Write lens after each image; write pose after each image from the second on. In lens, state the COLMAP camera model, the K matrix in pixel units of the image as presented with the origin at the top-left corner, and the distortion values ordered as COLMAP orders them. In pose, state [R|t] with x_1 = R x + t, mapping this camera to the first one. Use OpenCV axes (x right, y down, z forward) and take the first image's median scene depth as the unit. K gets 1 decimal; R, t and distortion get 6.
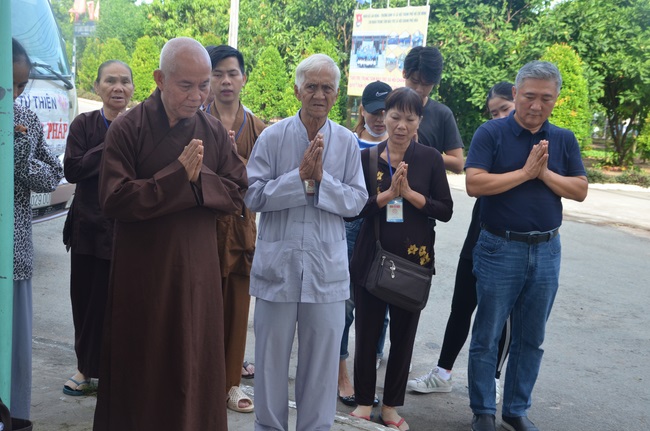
lens RADIAL K [[1007.4, 0, 325.0], [0, 1007.4, 215.5], [0, 0, 1]] dist [0.248214, 0.623917]
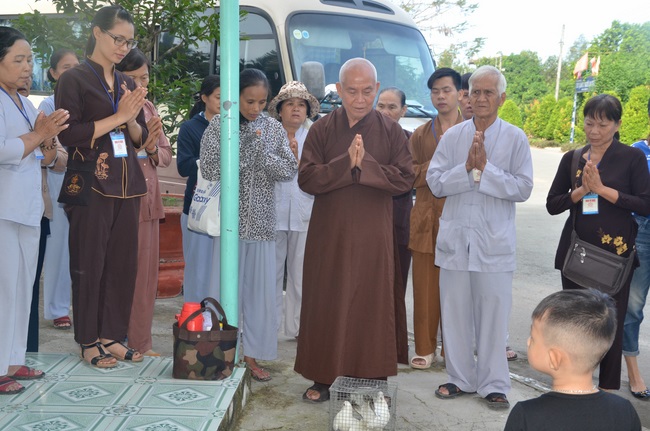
lens RADIAL K [[1007.4, 0, 325.0], [0, 1007.4, 215.5], [0, 0, 1]] dist [0.248214, 0.623917]
pose [[0.881368, 0.013478, -0.472238, 0.365705], [-0.039557, 0.998188, -0.045338, 0.074883], [0.470771, 0.058639, 0.880304, -0.151228]]
